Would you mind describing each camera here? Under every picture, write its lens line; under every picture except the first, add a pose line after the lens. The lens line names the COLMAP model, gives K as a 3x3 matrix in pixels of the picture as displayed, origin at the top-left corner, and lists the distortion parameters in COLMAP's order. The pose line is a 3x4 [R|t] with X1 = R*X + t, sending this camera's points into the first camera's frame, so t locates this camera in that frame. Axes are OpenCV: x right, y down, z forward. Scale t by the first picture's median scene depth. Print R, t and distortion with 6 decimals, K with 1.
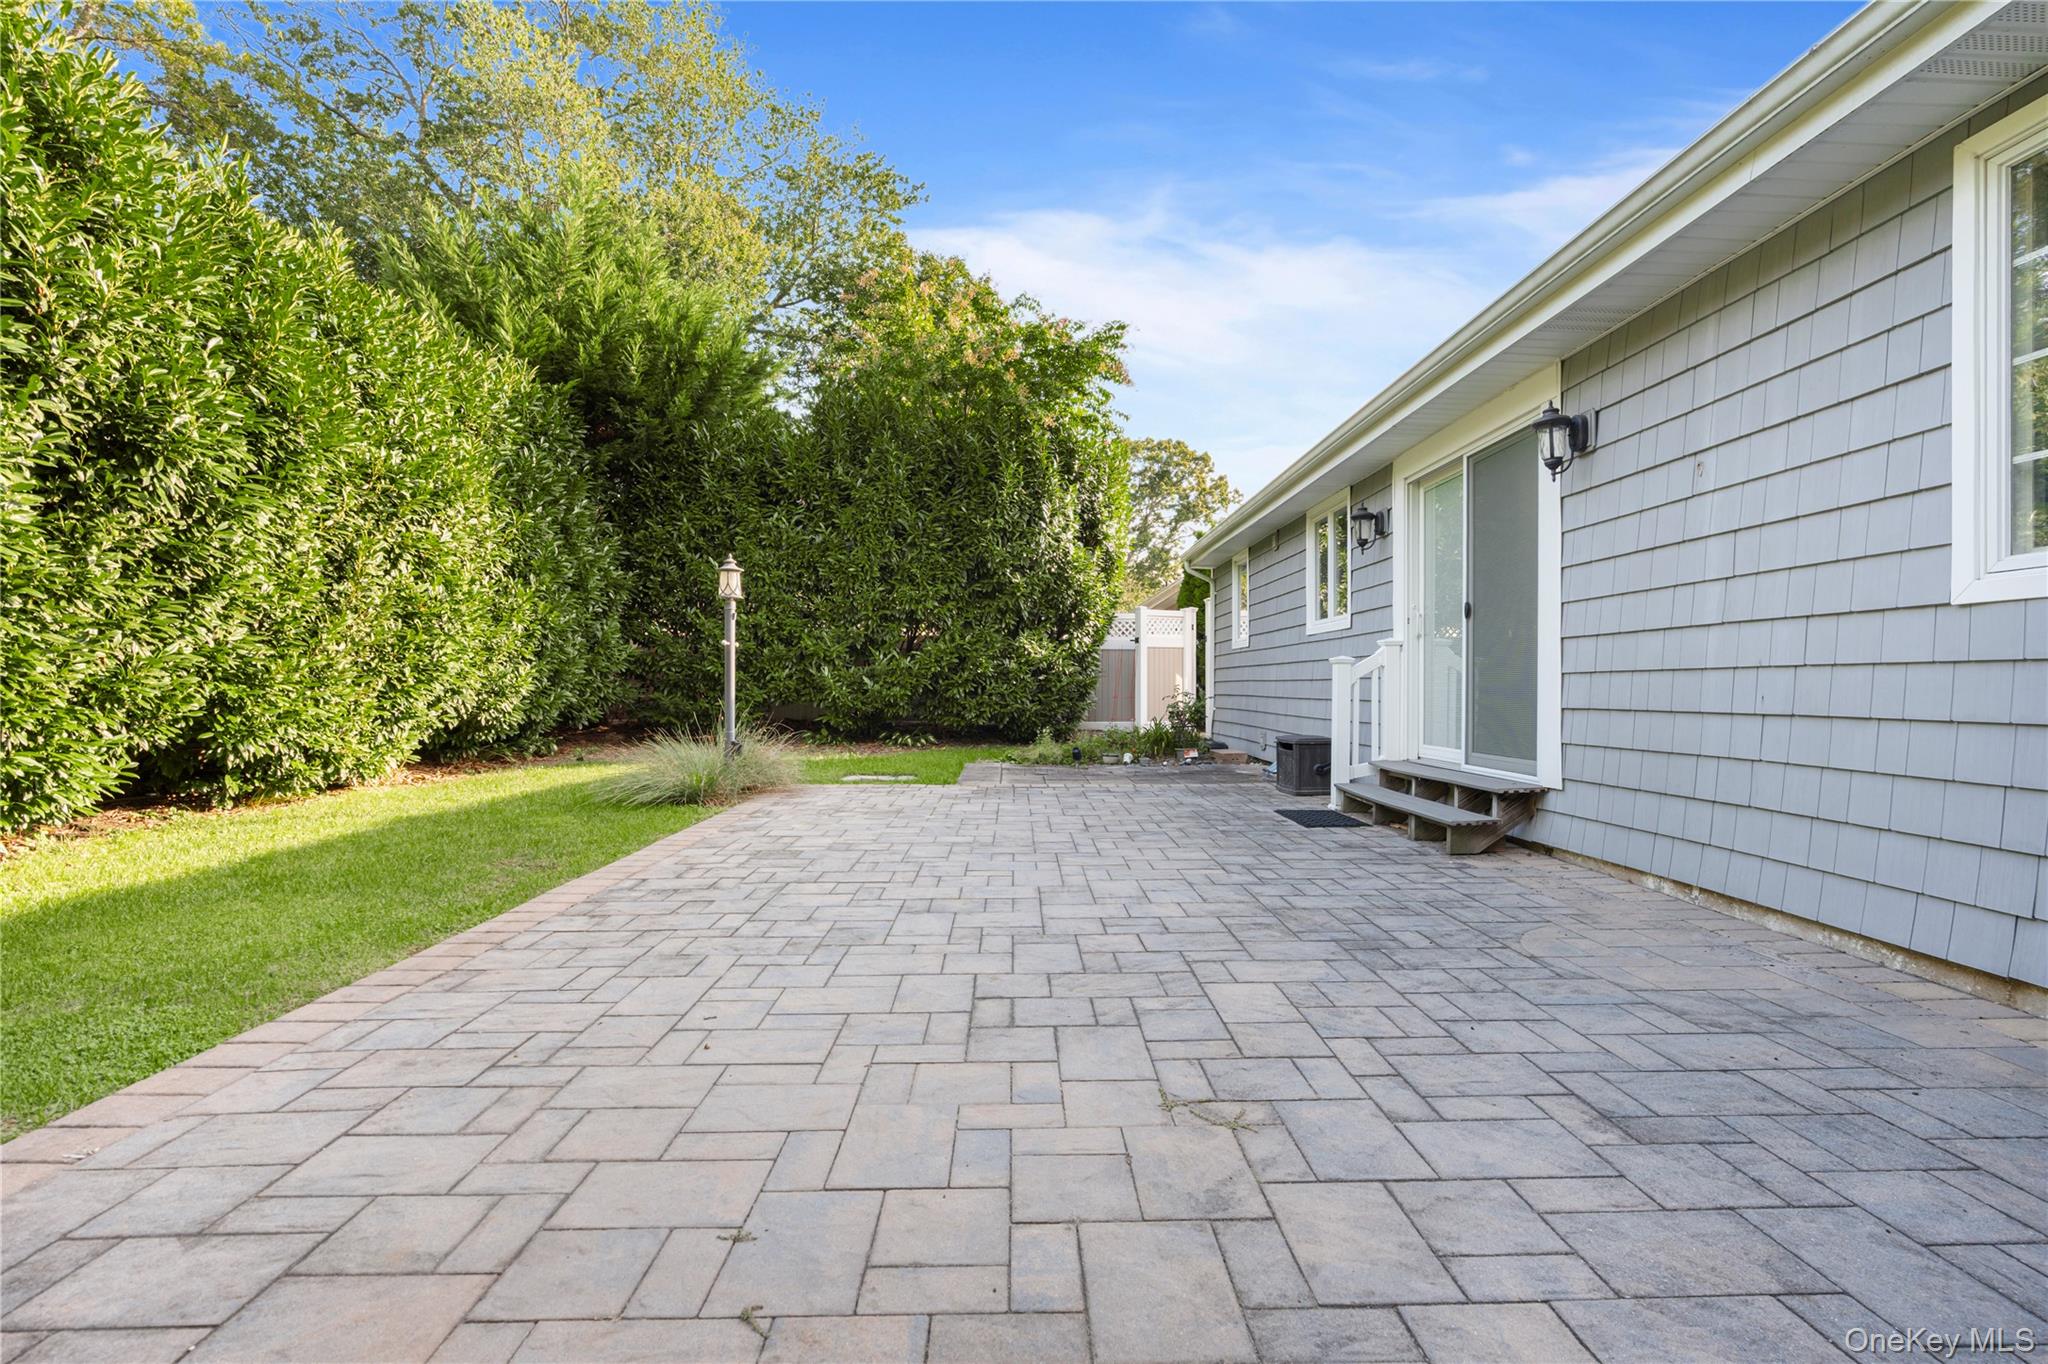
lens RADIAL K [[951.2, 0, 1033.5], [0, 951.2, 676.7], [0, 0, 1]] dist [0.000744, 0.000580]
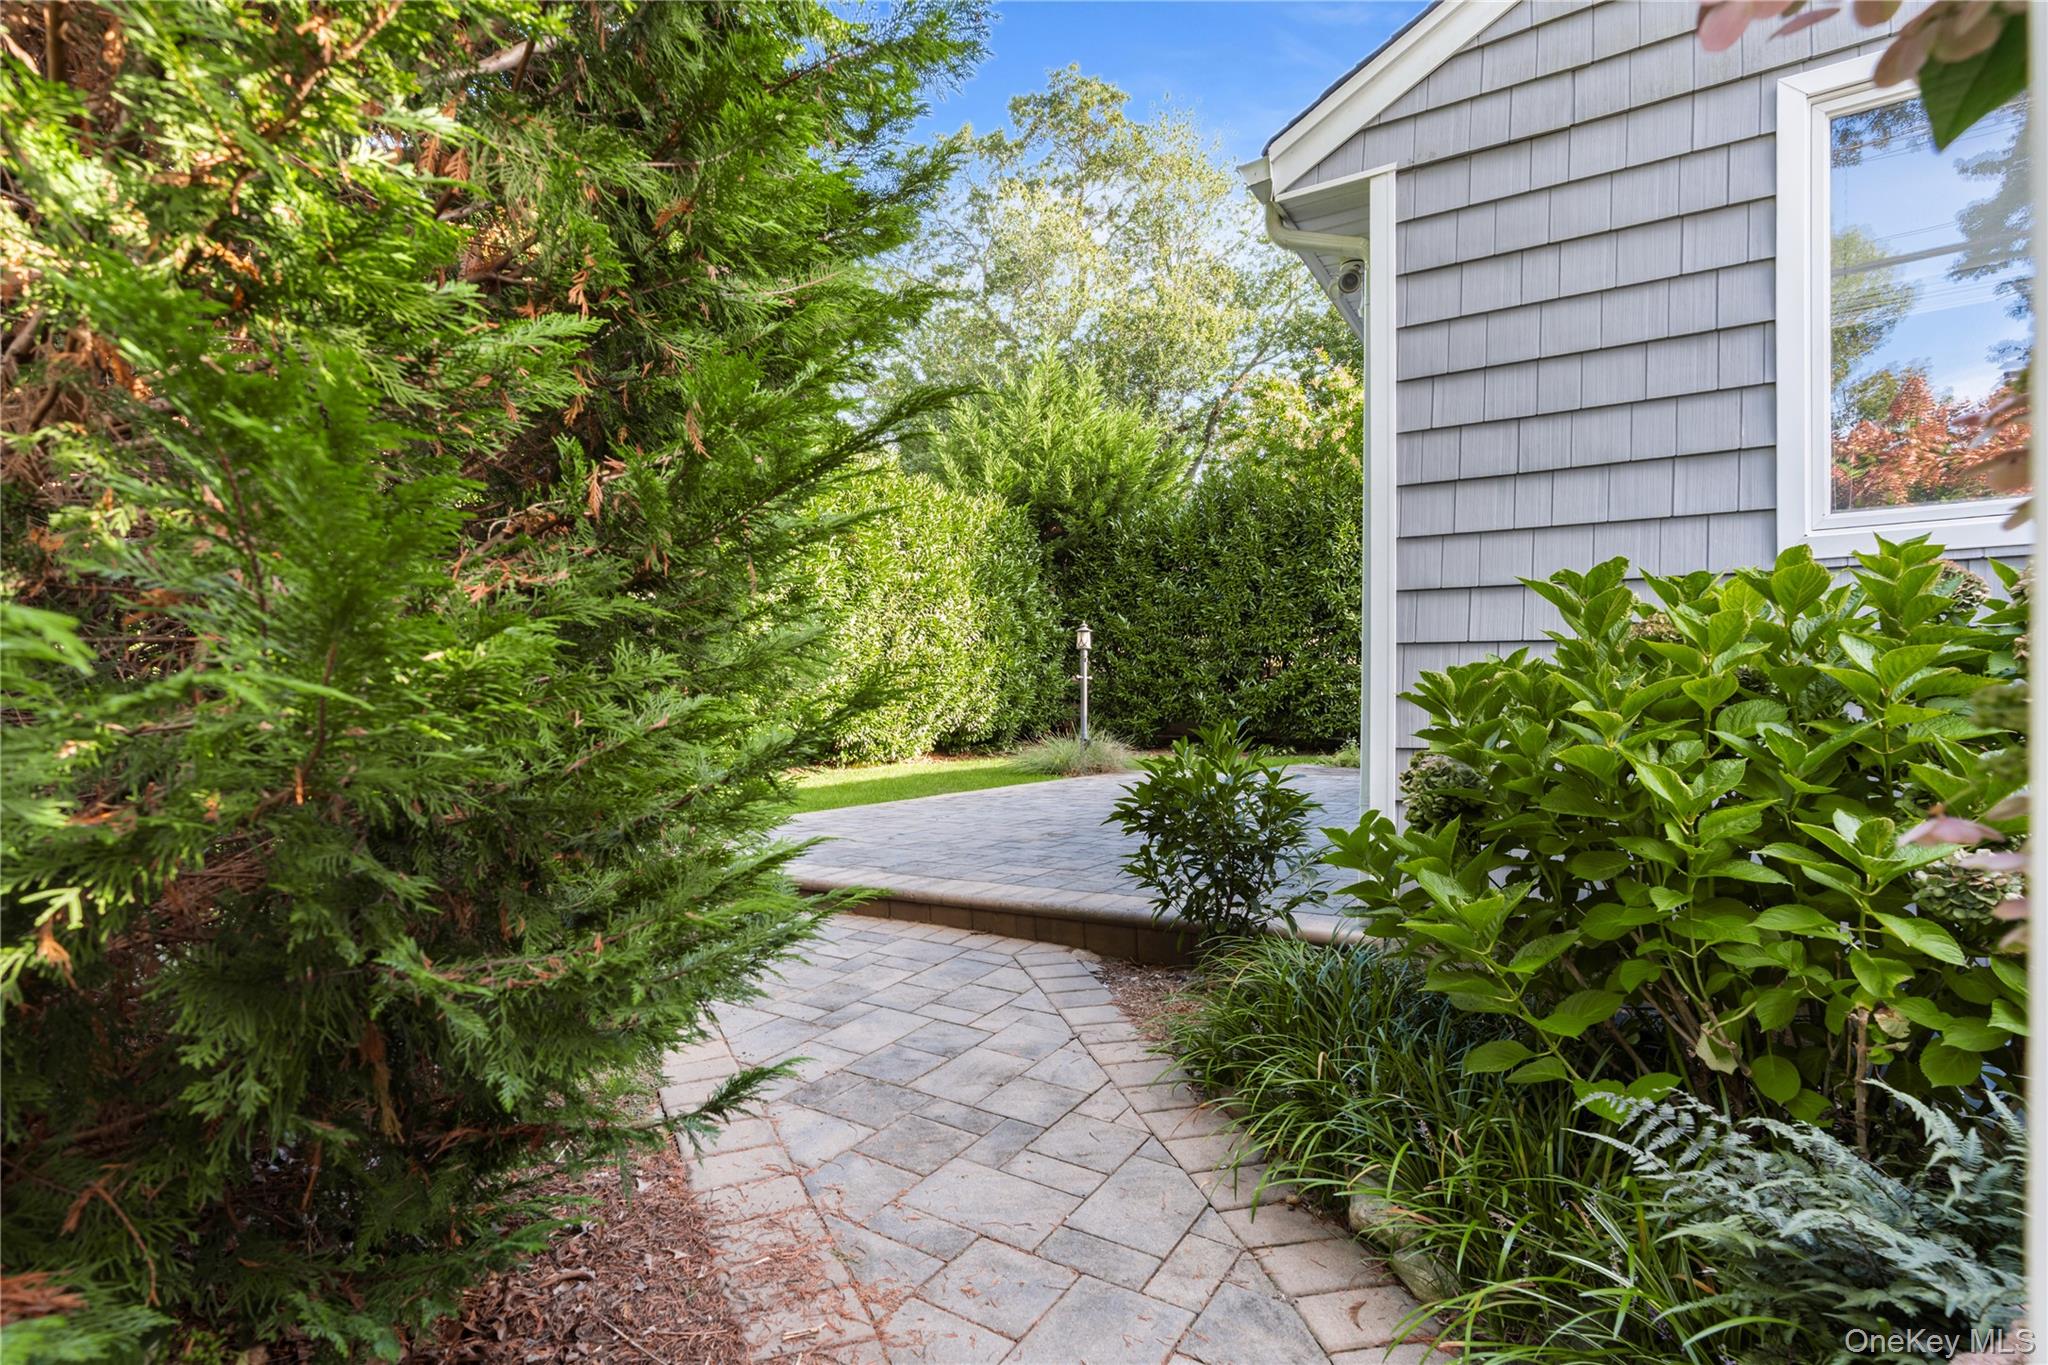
lens RADIAL K [[951.2, 0, 1012.5], [0, 951.2, 697.2], [0, 0, 1]] dist [0.000744, 0.000580]
pose [[0.845587, -0.012168, -0.533699, 0.340150], [0.007058, 0.999908, -0.011615, 0.012507], [0.533791, 0.006054, 0.845595, -0.321599]]
